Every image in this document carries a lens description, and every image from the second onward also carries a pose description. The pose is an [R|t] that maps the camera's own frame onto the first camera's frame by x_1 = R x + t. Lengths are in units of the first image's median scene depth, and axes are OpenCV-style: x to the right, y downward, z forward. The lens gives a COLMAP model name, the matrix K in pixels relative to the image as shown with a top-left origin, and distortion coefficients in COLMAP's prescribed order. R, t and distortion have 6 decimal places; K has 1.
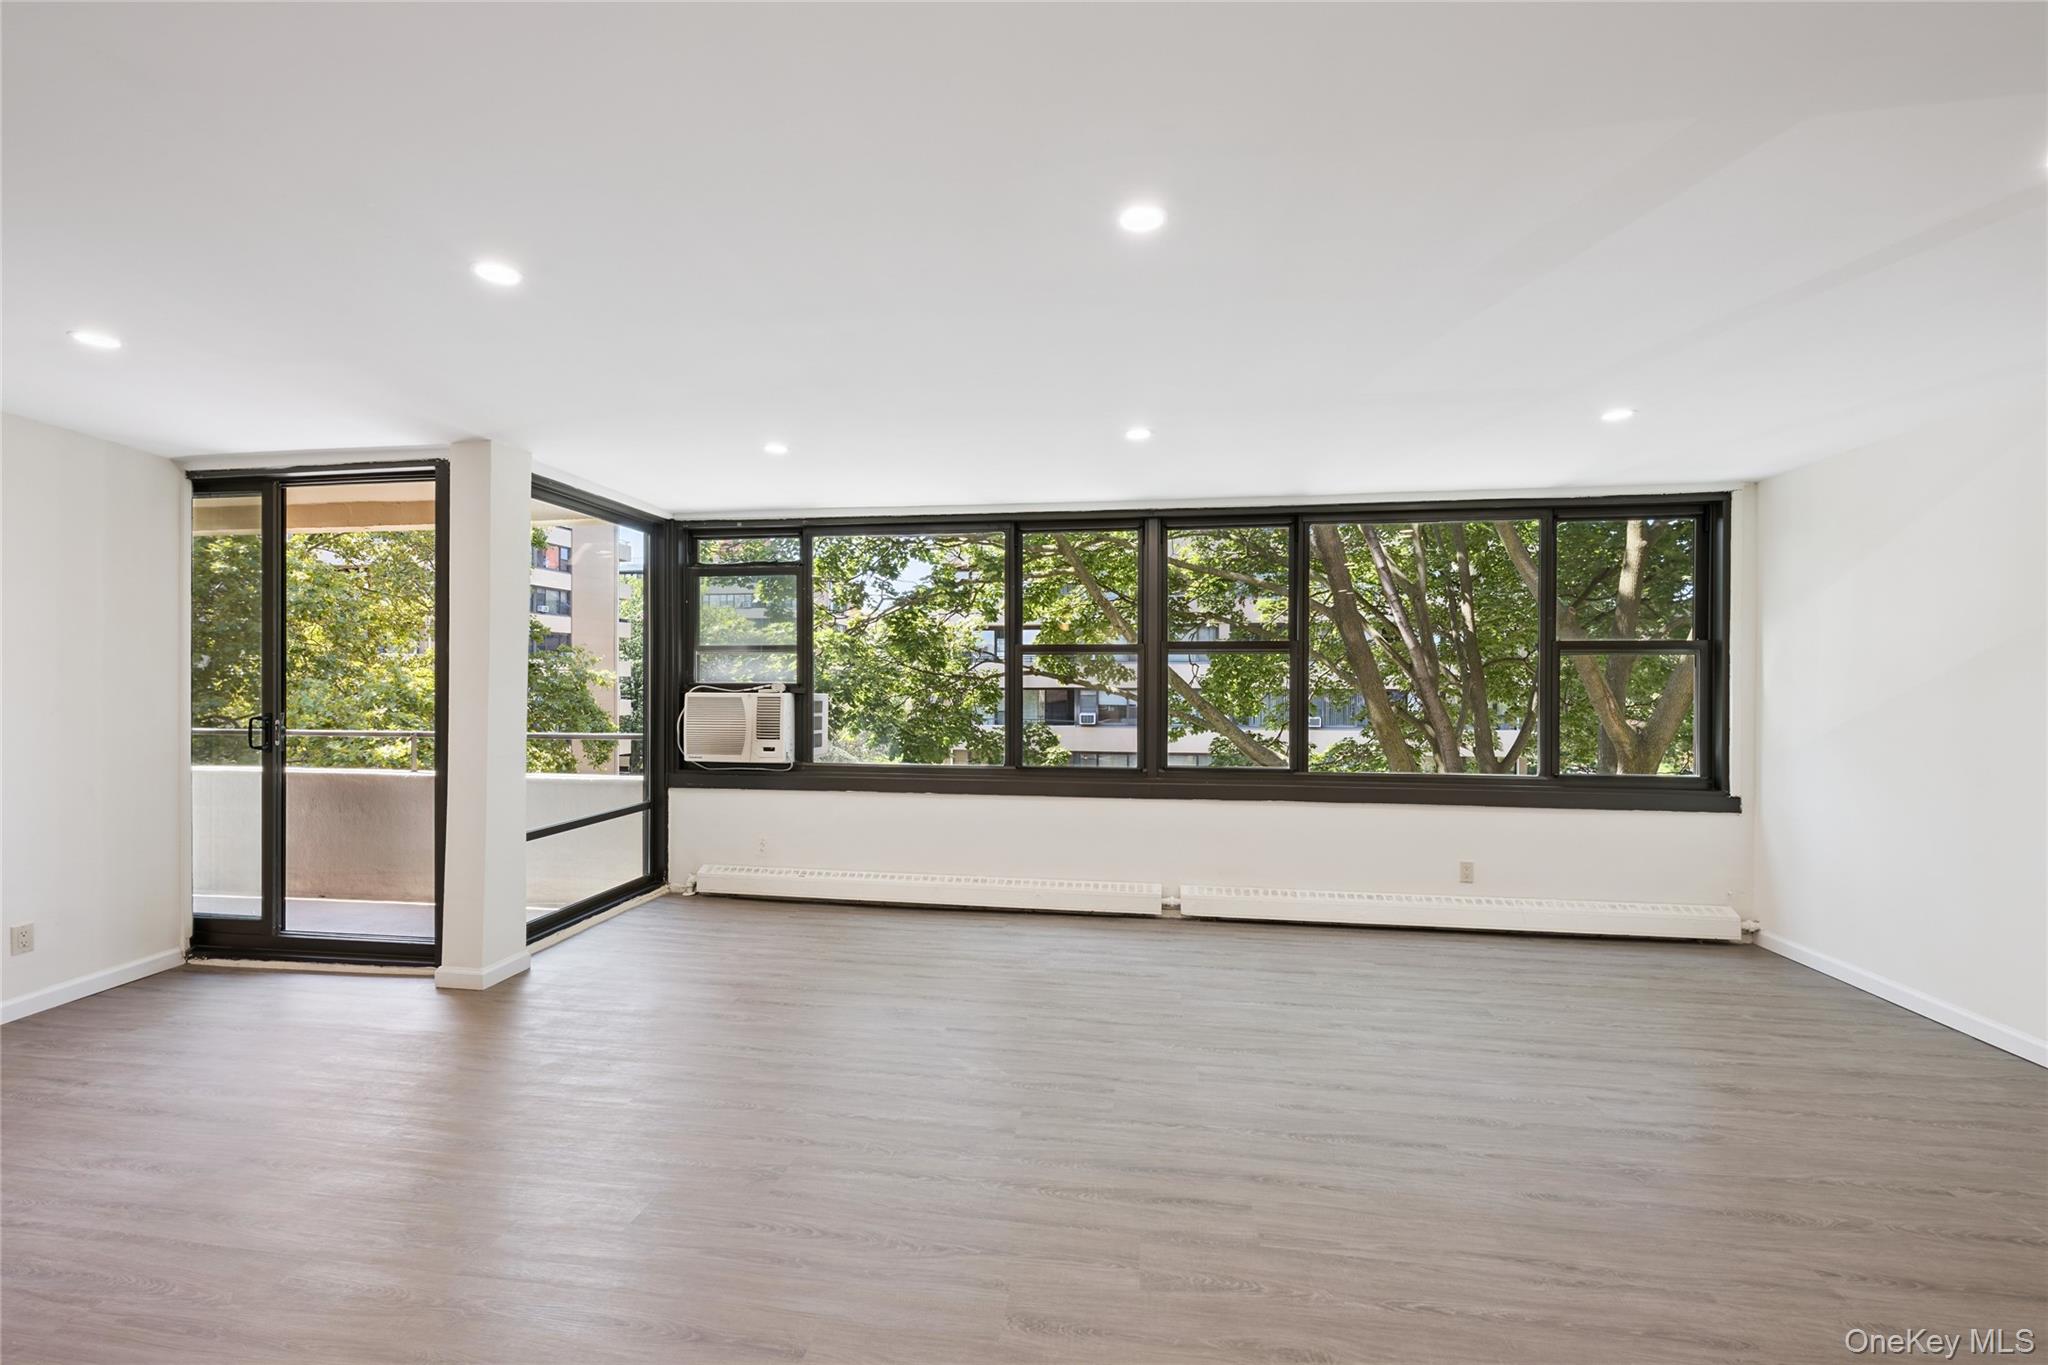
lens RADIAL K [[823.8, 0, 1034.9], [0, 823.8, 672.0], [0, 0, 1]] dist [0.001553, -0.000043]
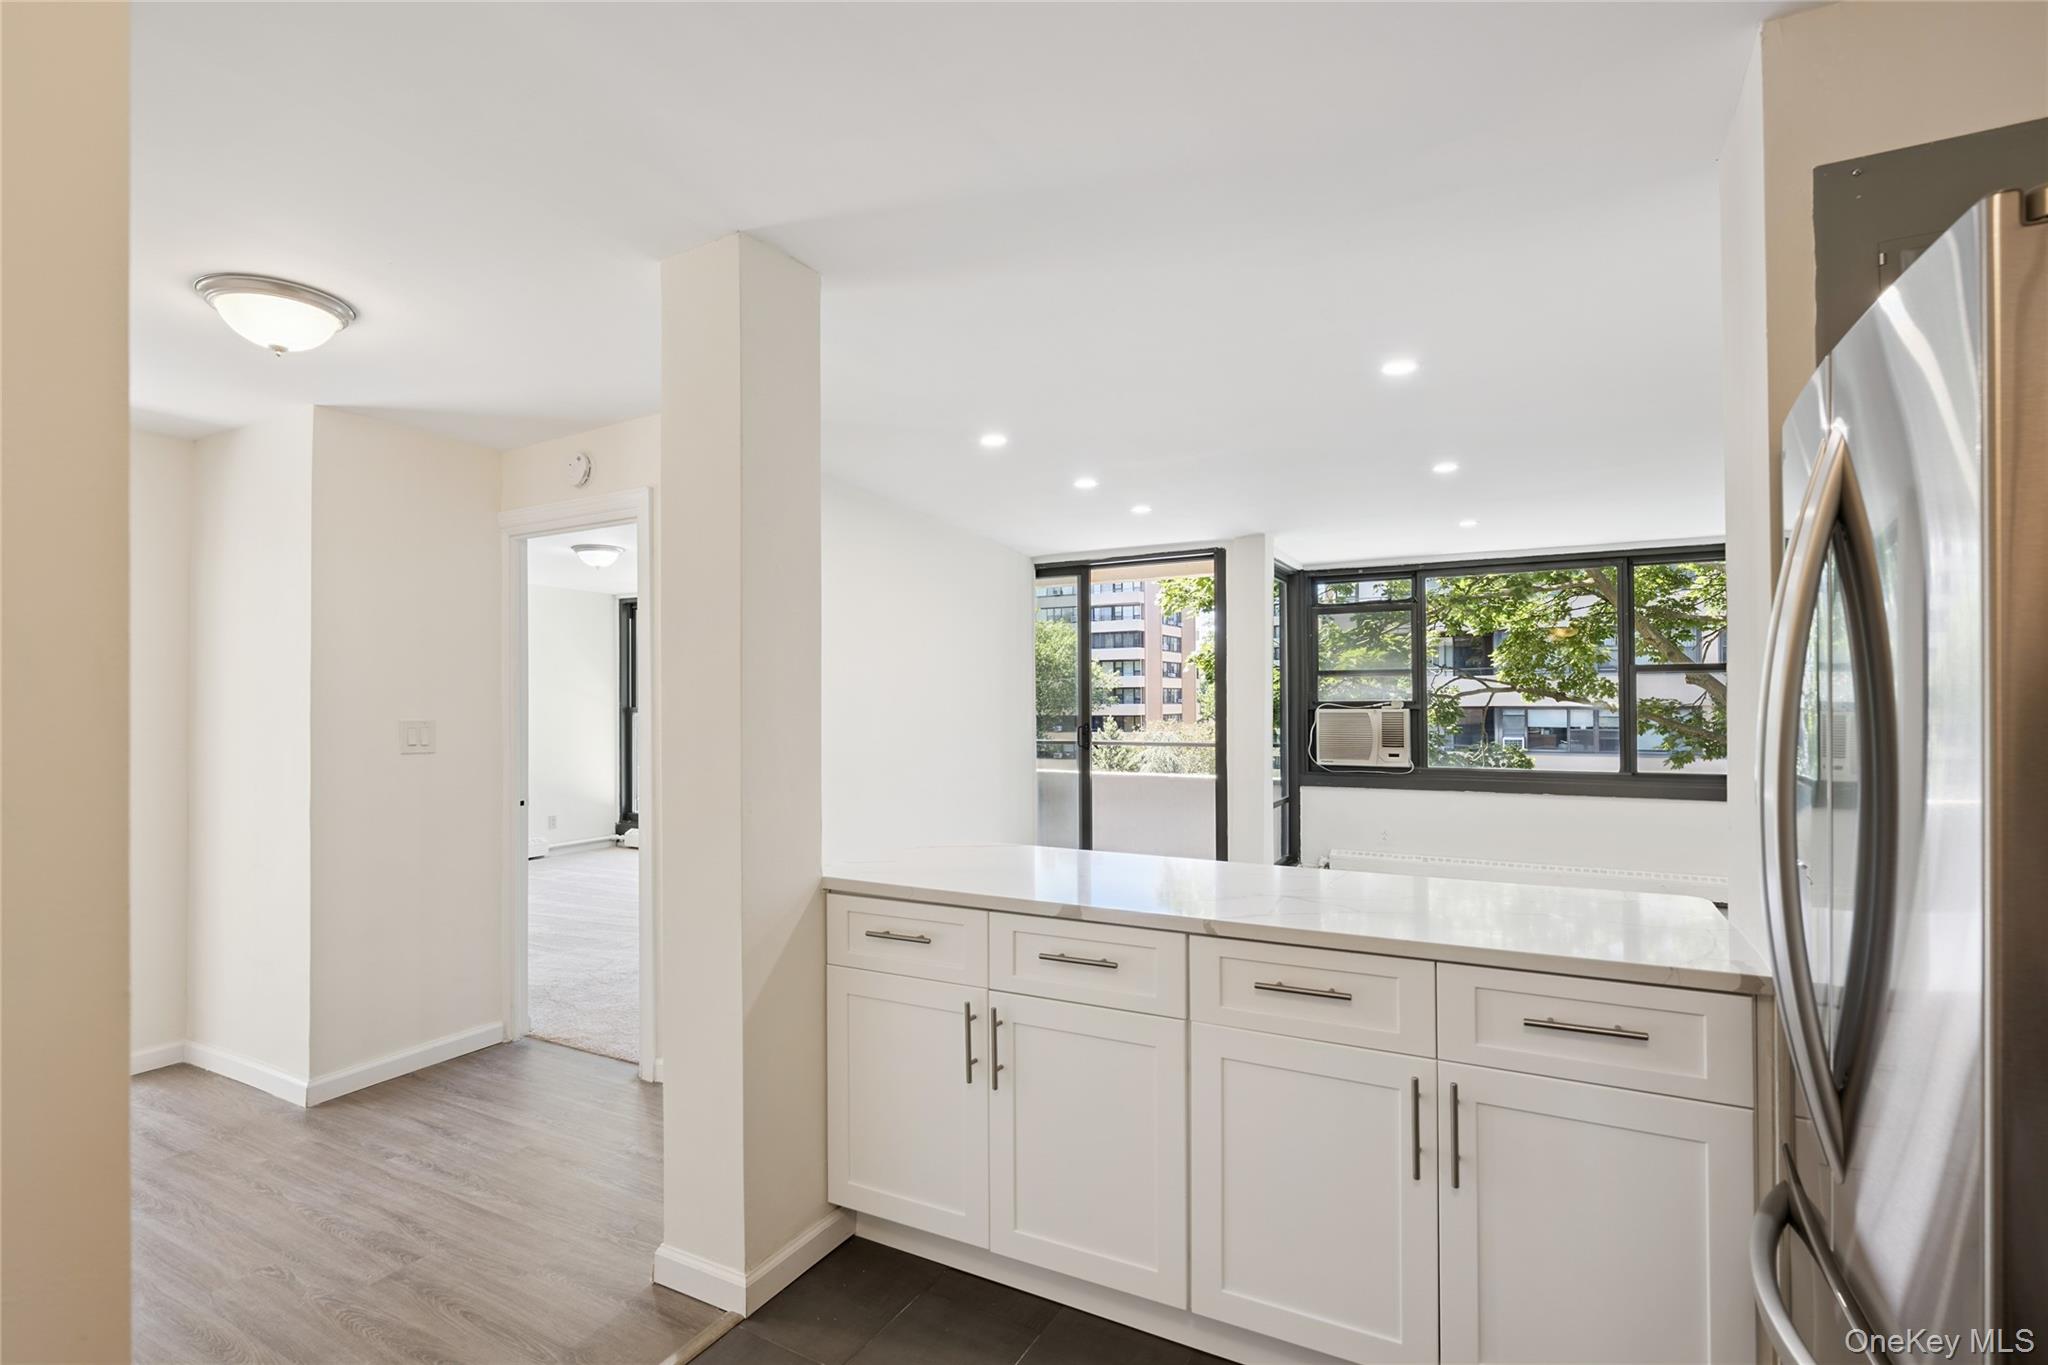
lens RADIAL K [[945.3, 0, 1026.7], [0, 945.3, 695.3], [0, 0, 1]] dist [-0.001274, -0.000059]
pose [[0.931019, -0.009959, -0.364835, -0.354189], [0.011878, 0.999925, 0.003016, -0.005794], [0.364777, -0.007141, 0.931067, -0.538973]]
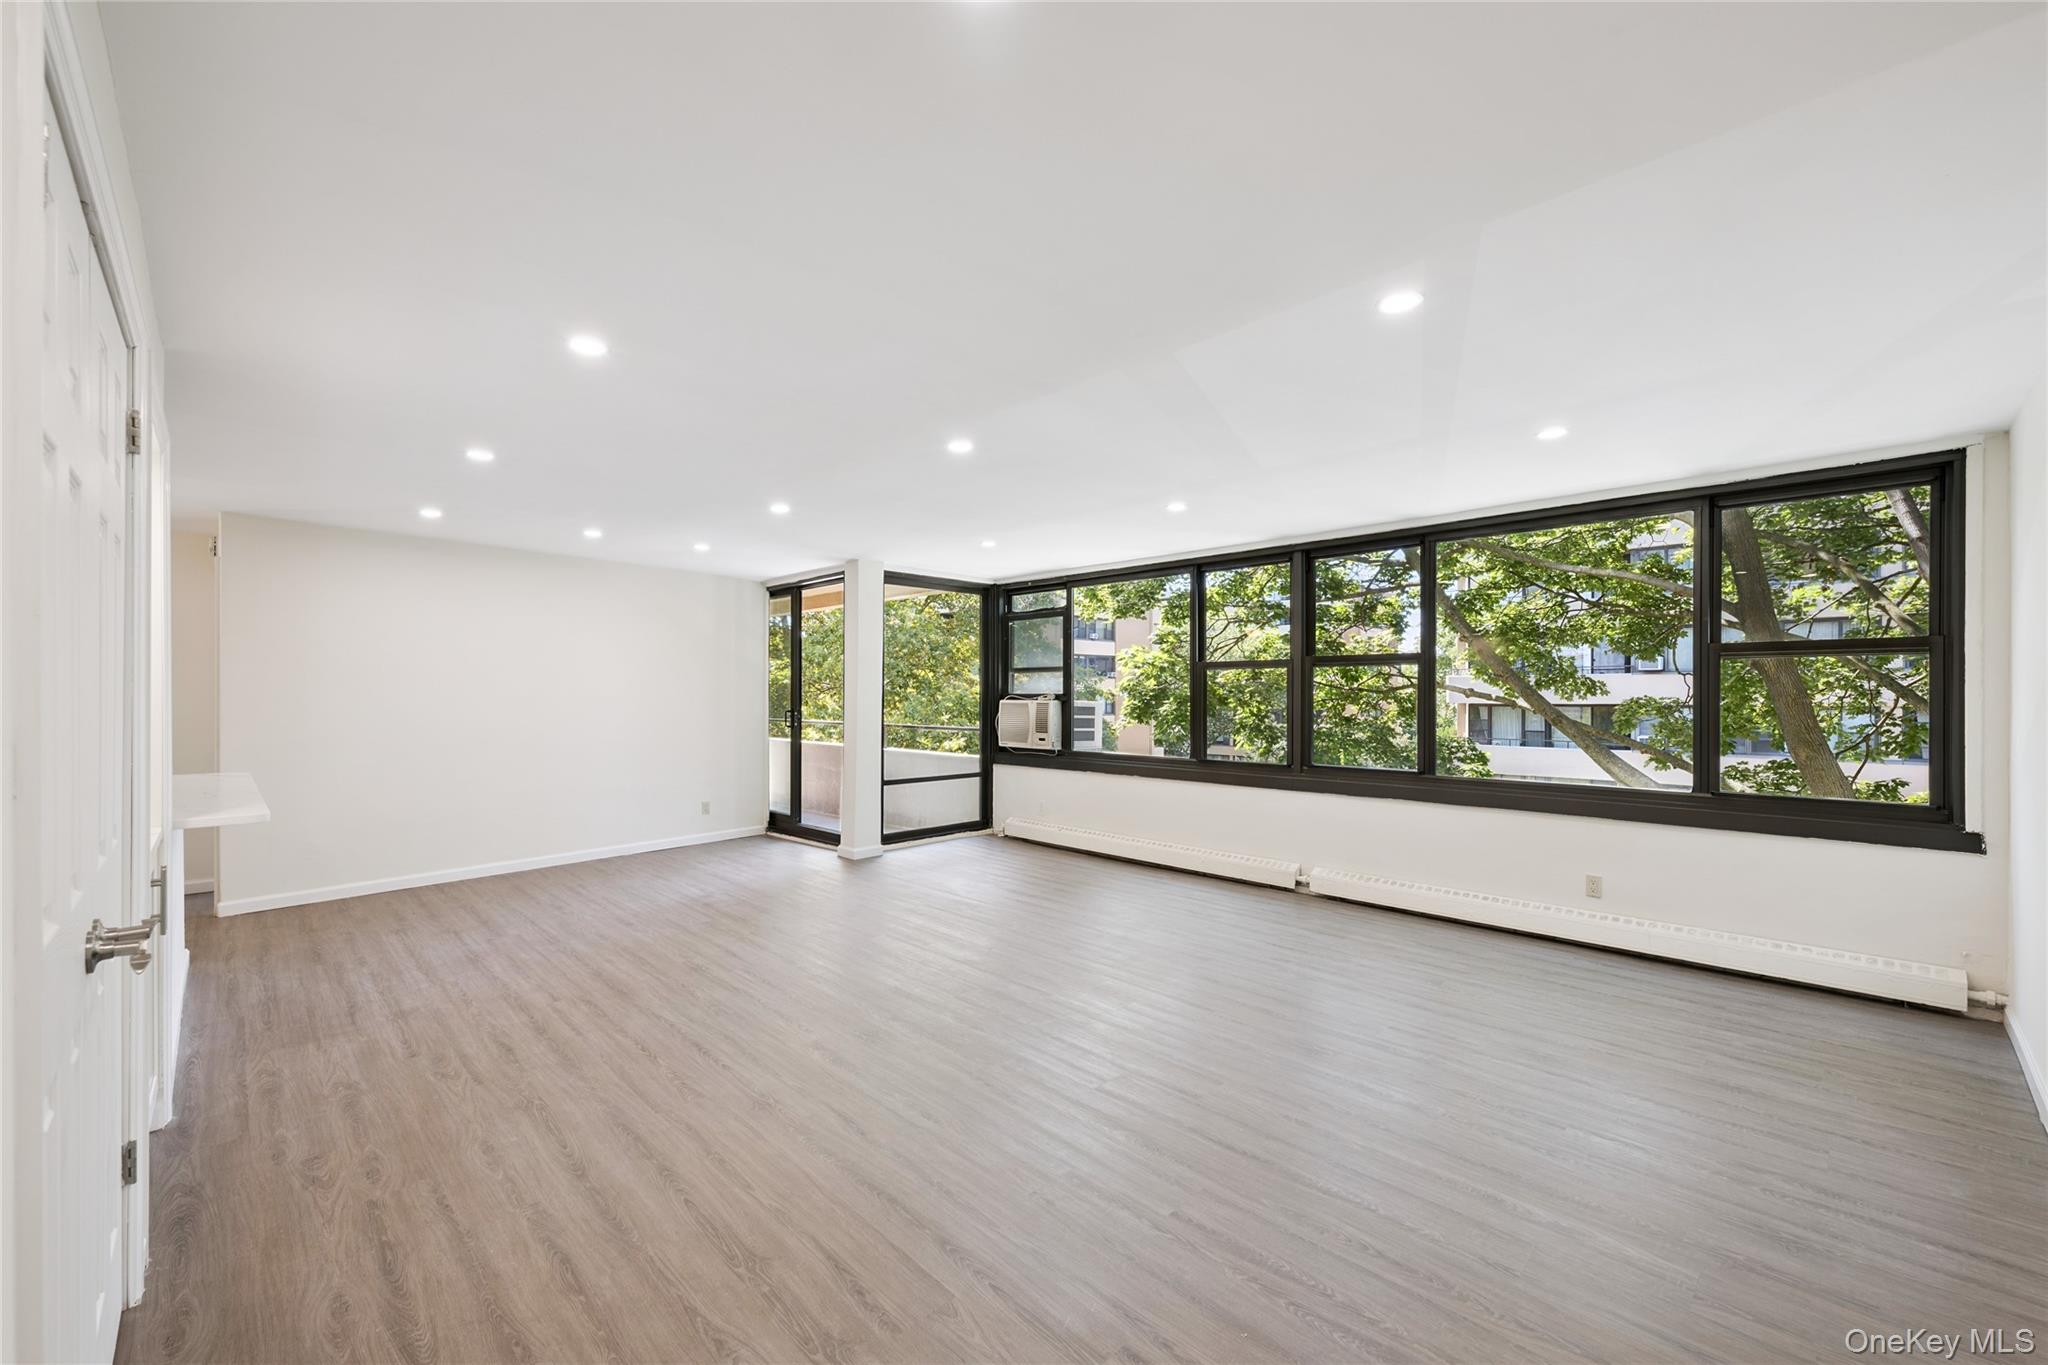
lens RADIAL K [[823.8, 0, 1034.6], [0, 823.8, 682.2], [0, 0, 1]] dist [0.001553, -0.000043]
pose [[0.797858, -0.011089, -0.602743, 0.594333], [0.006644, 0.999932, -0.009601, 0.008654], [0.602808, 0.003655, 0.797878, -0.170838]]
